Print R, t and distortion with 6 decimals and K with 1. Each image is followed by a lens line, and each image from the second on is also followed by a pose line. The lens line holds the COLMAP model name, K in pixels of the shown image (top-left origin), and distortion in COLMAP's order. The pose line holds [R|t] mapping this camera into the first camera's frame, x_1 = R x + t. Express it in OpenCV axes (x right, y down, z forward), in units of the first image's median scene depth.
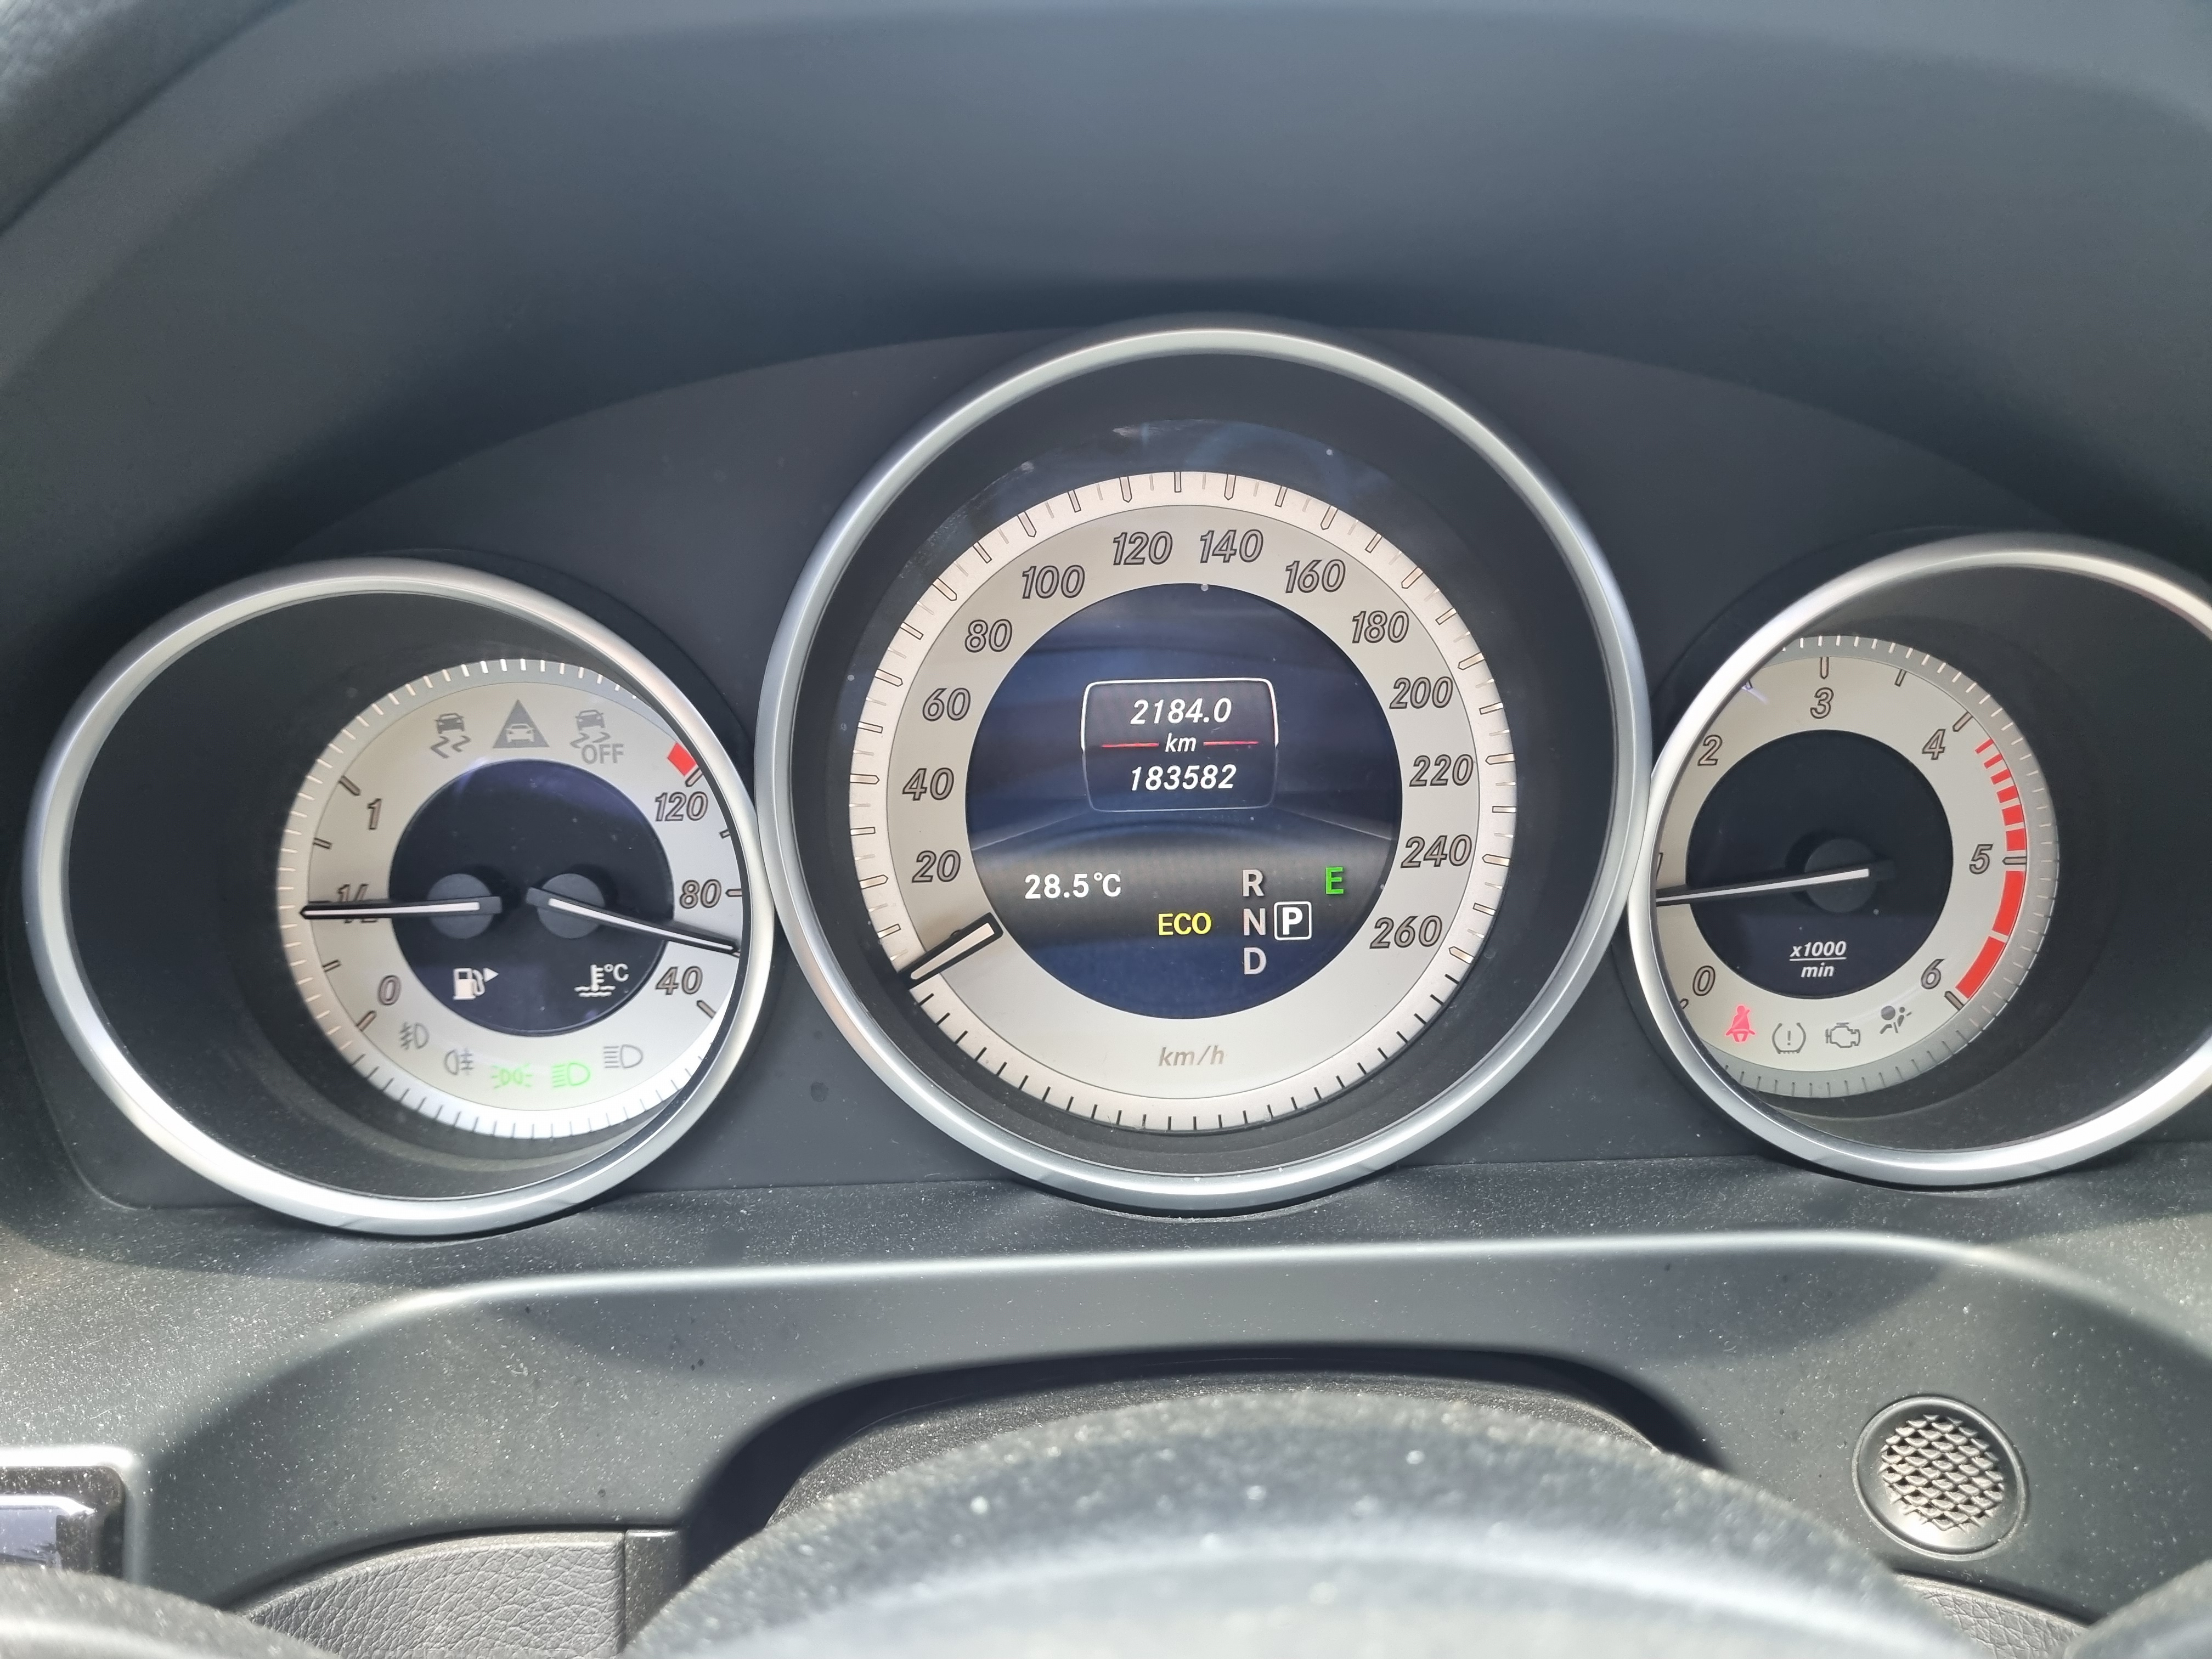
lens RADIAL K [[1713.7, 0, 1141.4], [0, 1713.7, 808.4], [0, 0, 1]] dist [0.026342, -0.034297]
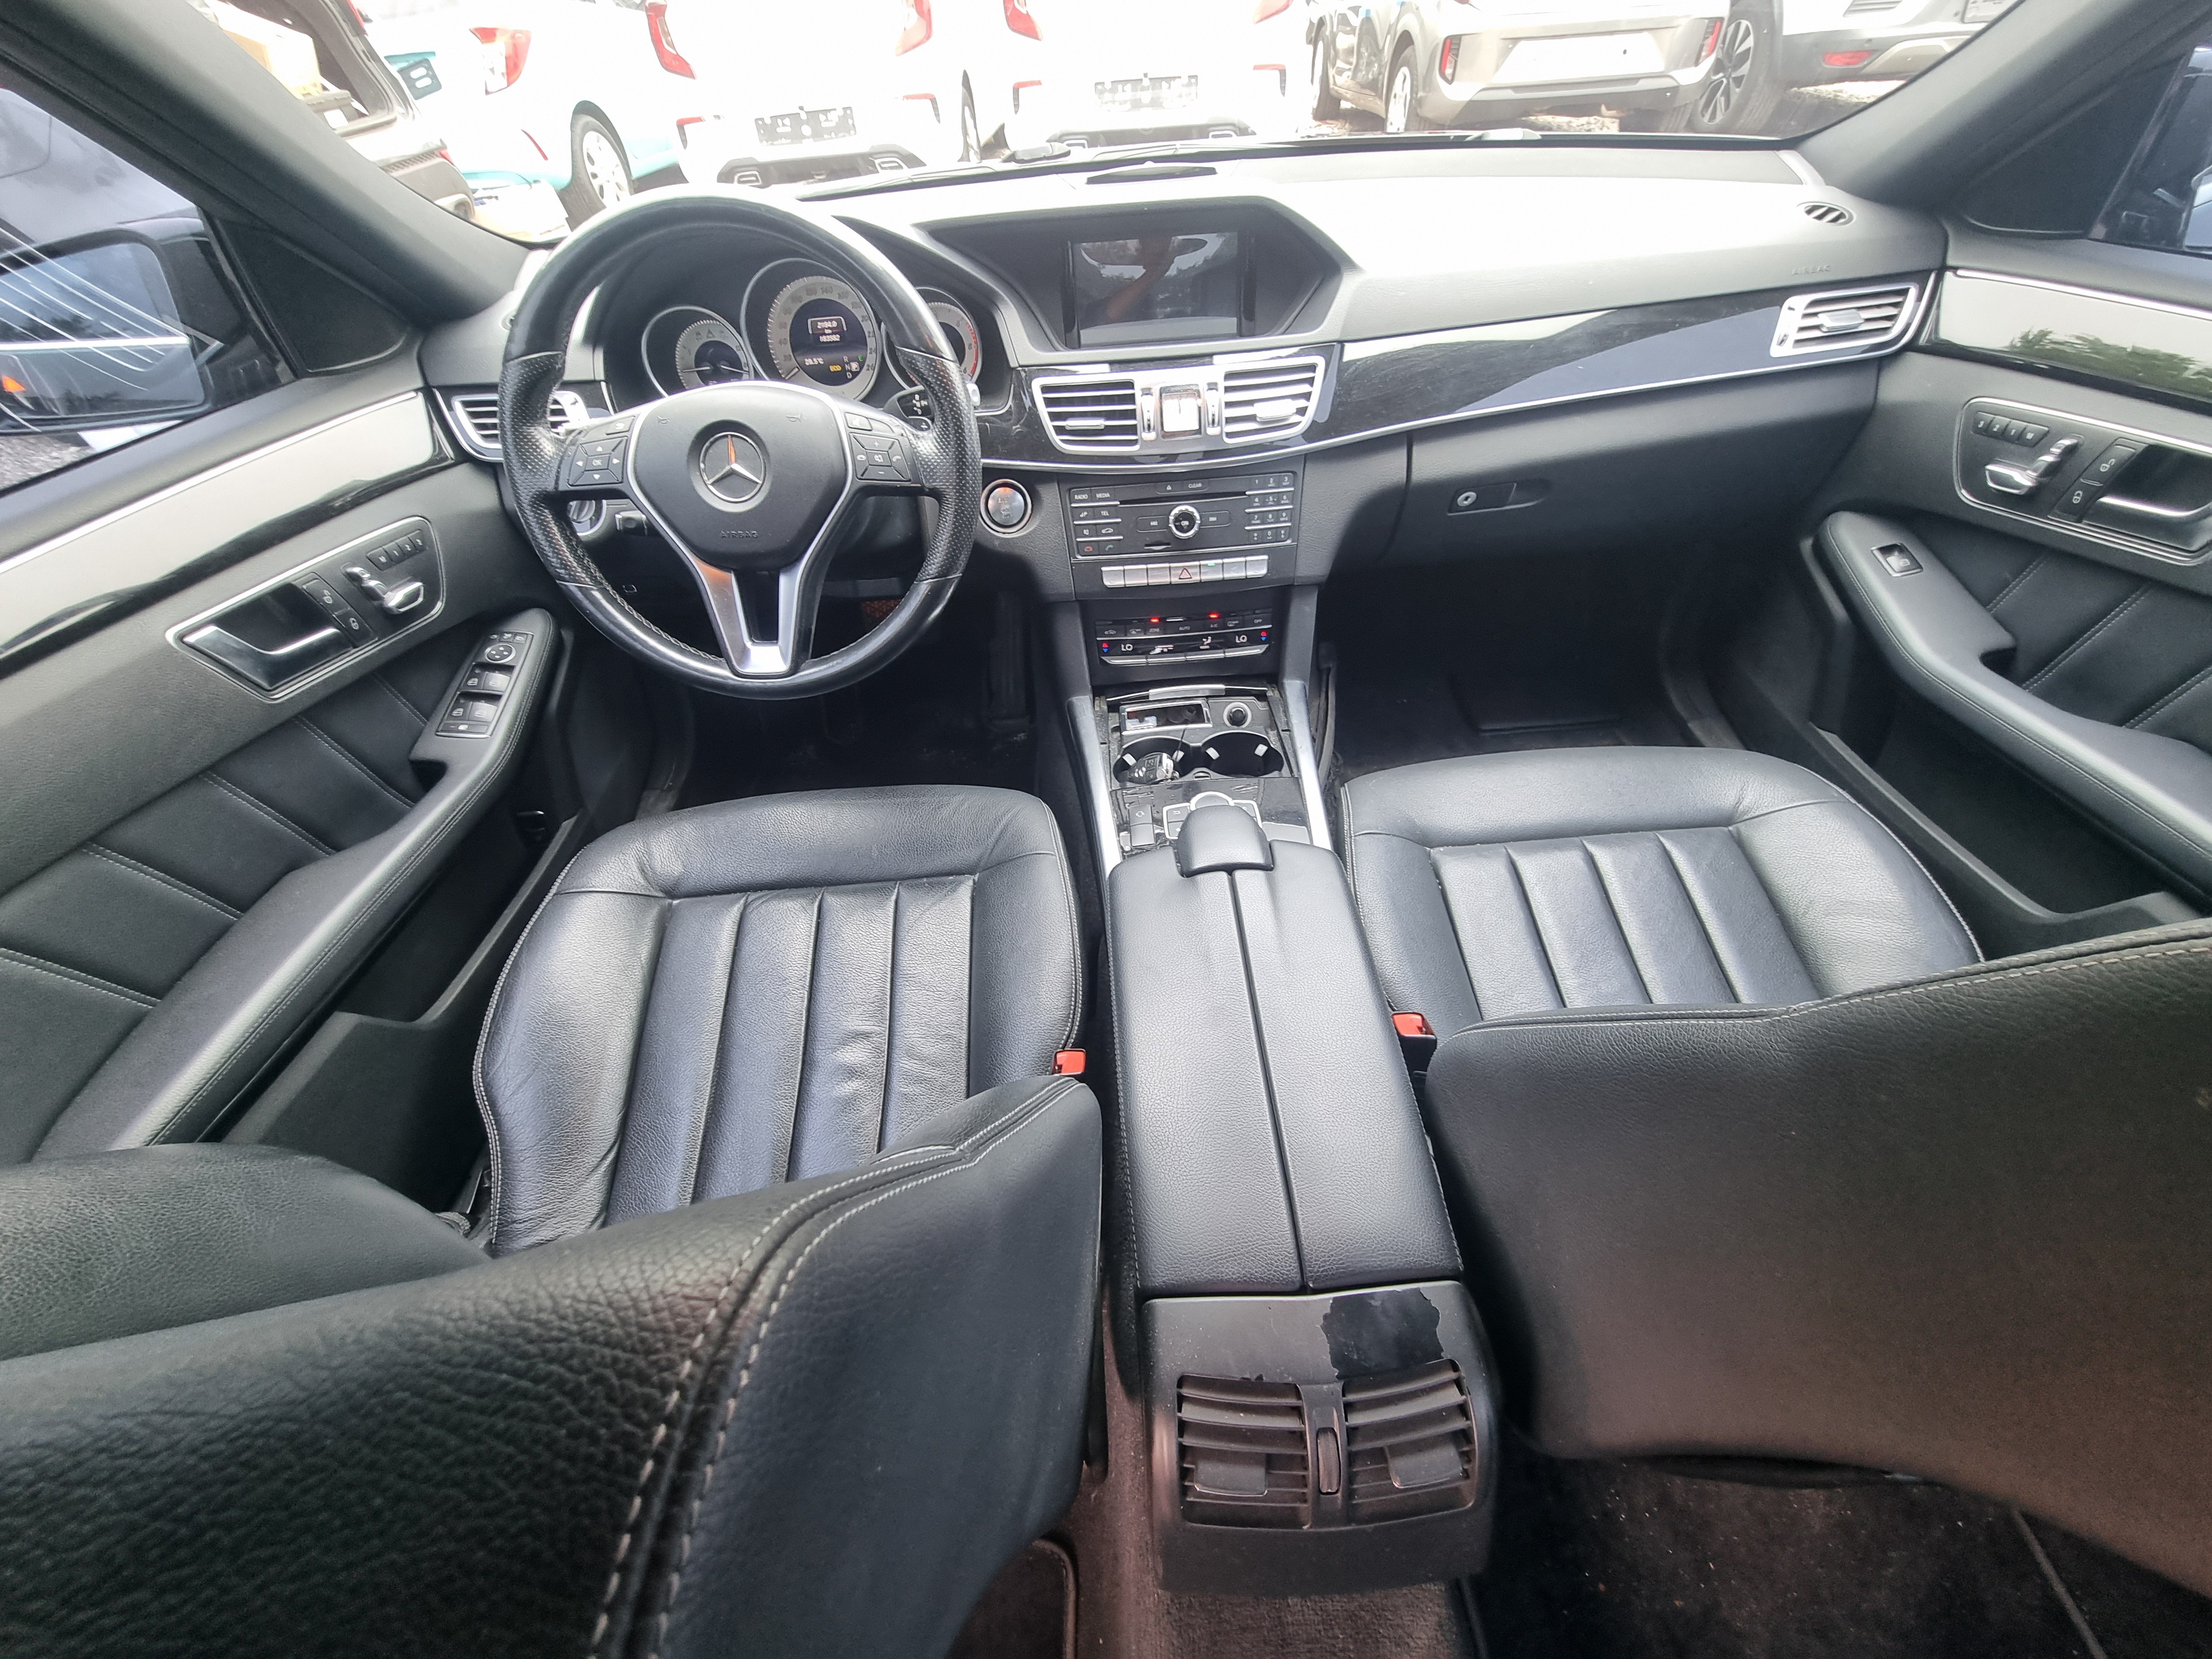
lens RADIAL K [[898.7, 0, 1115.1], [0, 898.7, 838.9], [0, 0, 1]] dist [-0.003941, -0.000904]
pose [[0.997426, -0.014966, -0.070122, 1.169887], [0.043661, 0.902526, 0.428417, 0.250636], [0.056875, -0.430376, 0.900856, -2.348888]]
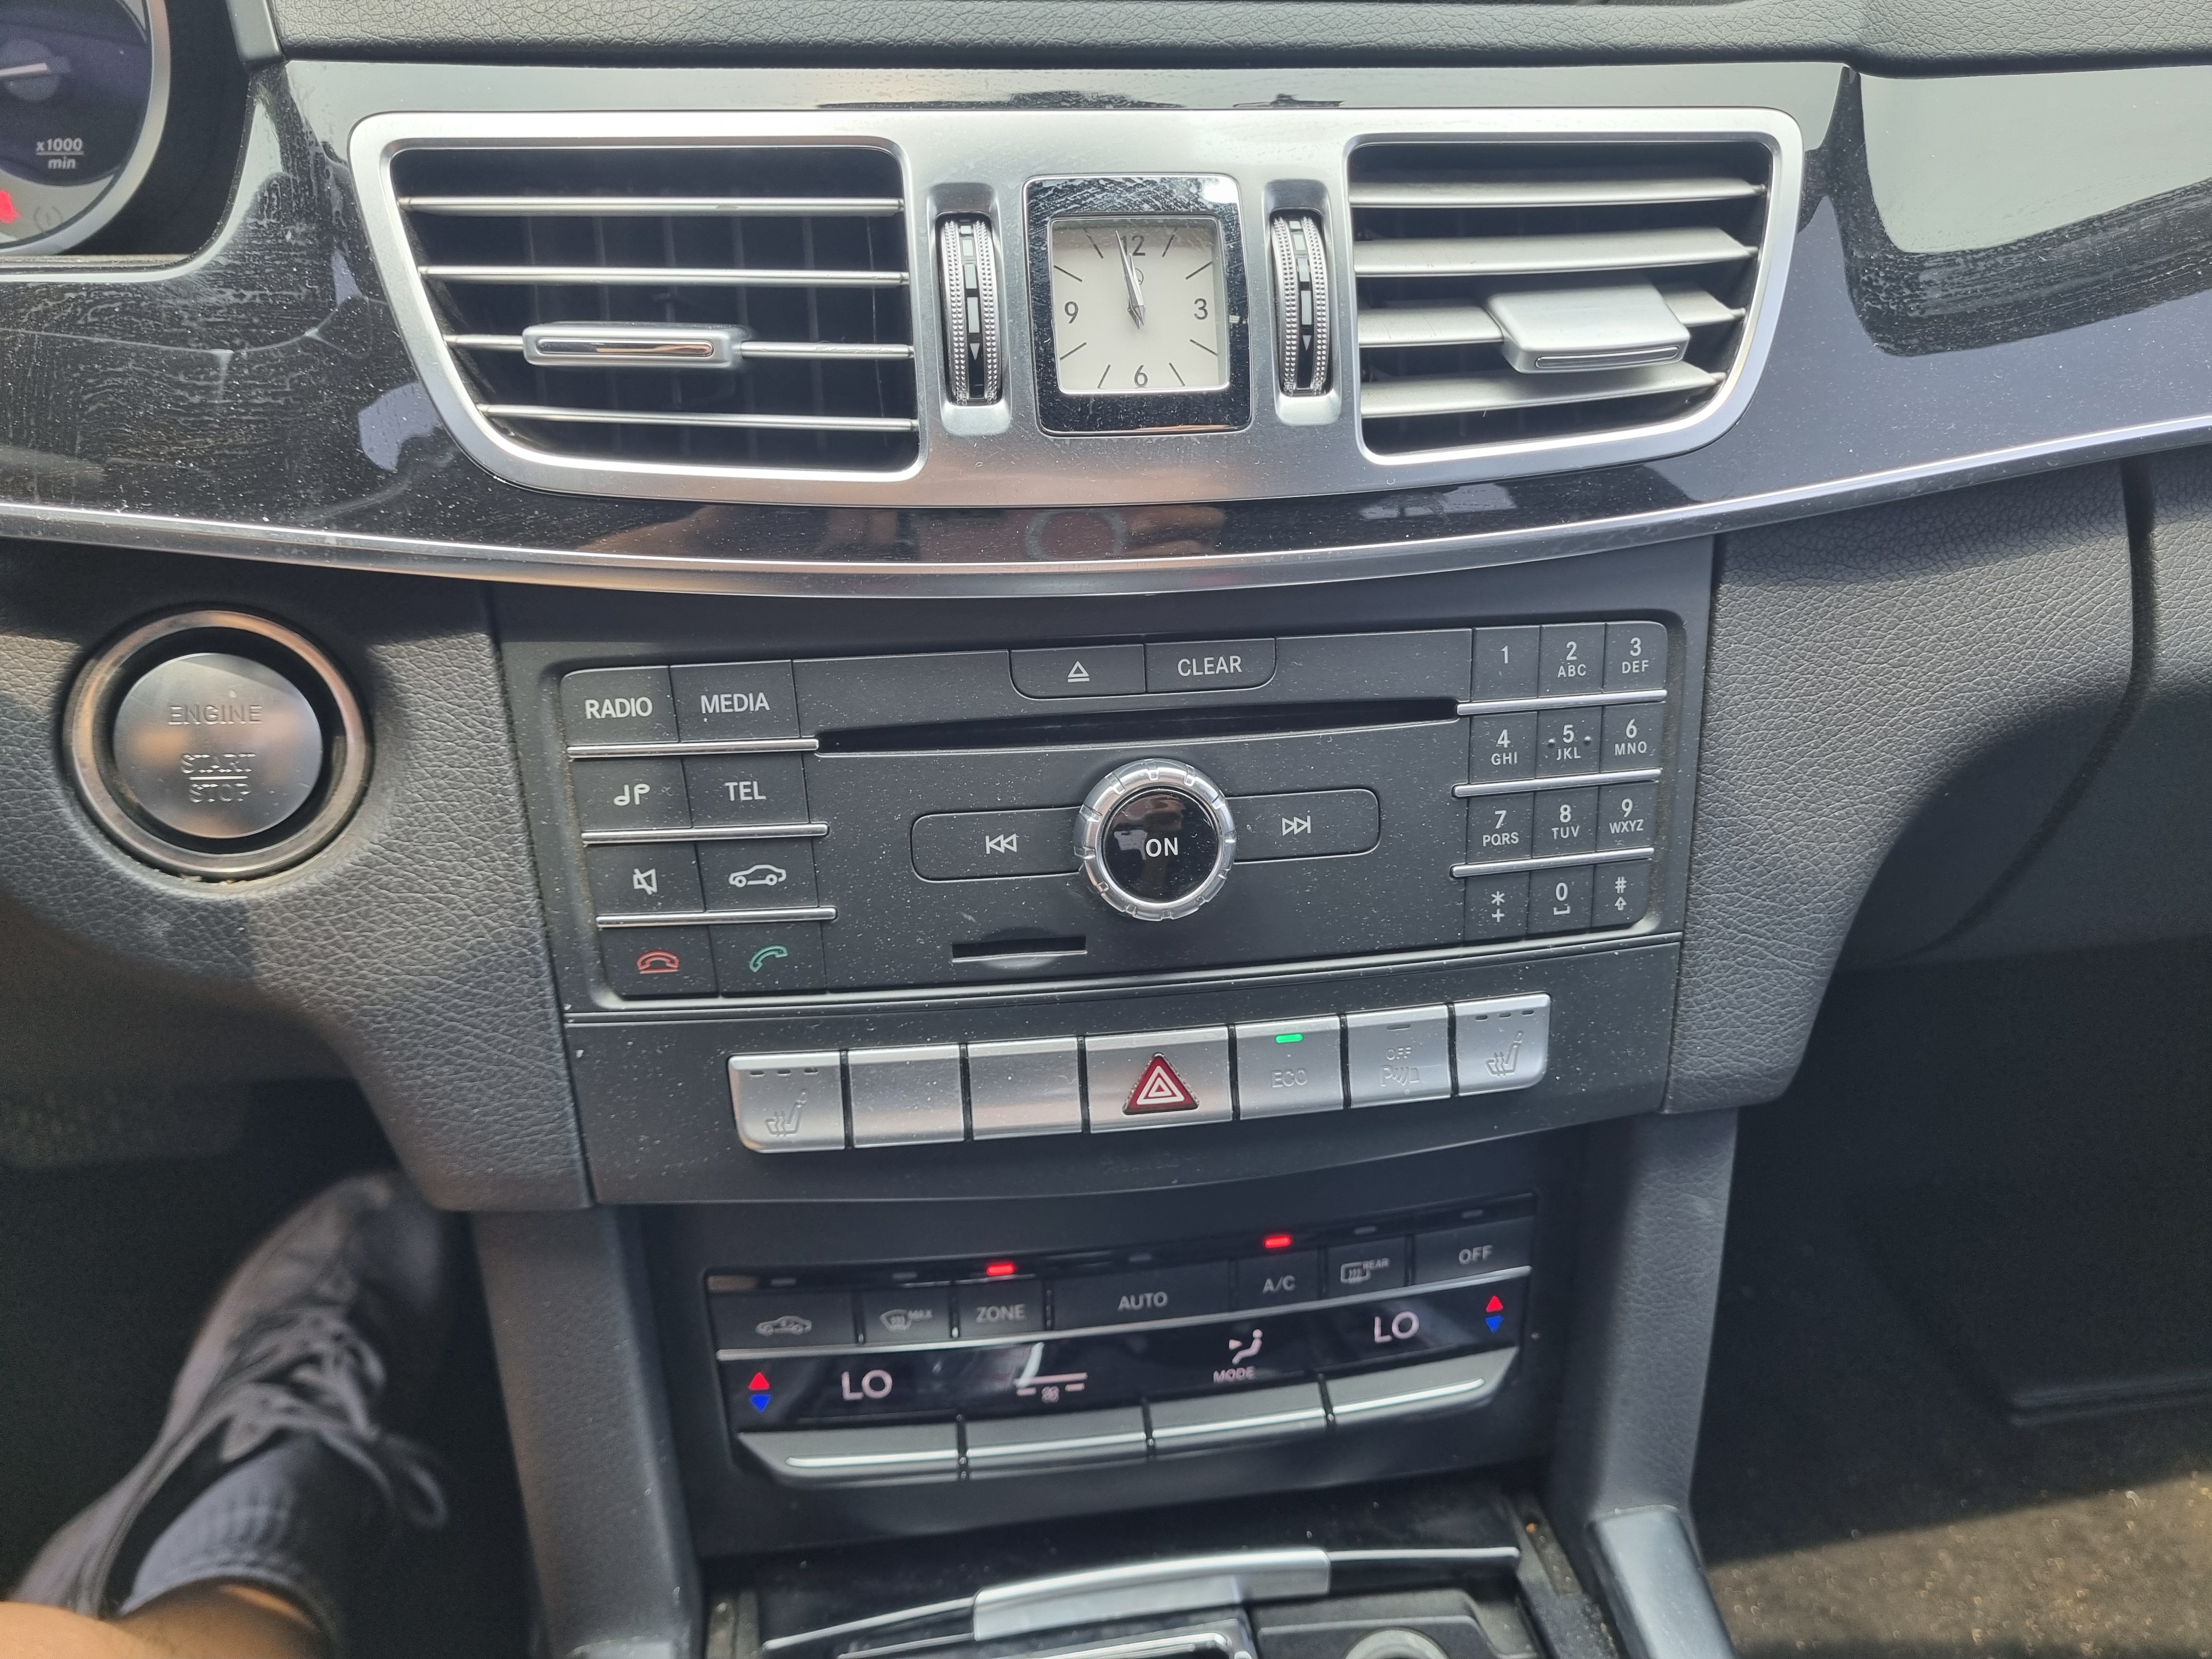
lens RADIAL K [[1713.7, 0, 1141.4], [0, 1713.7, 808.4], [0, 0, 1]] dist [0.026342, -0.034297]
pose [[0.997393, -0.021991, 0.068723, 1.122868], [0.010466, 0.986446, 0.163753, 0.377922], [-0.071393, -0.162607, 0.984105, -0.398040]]
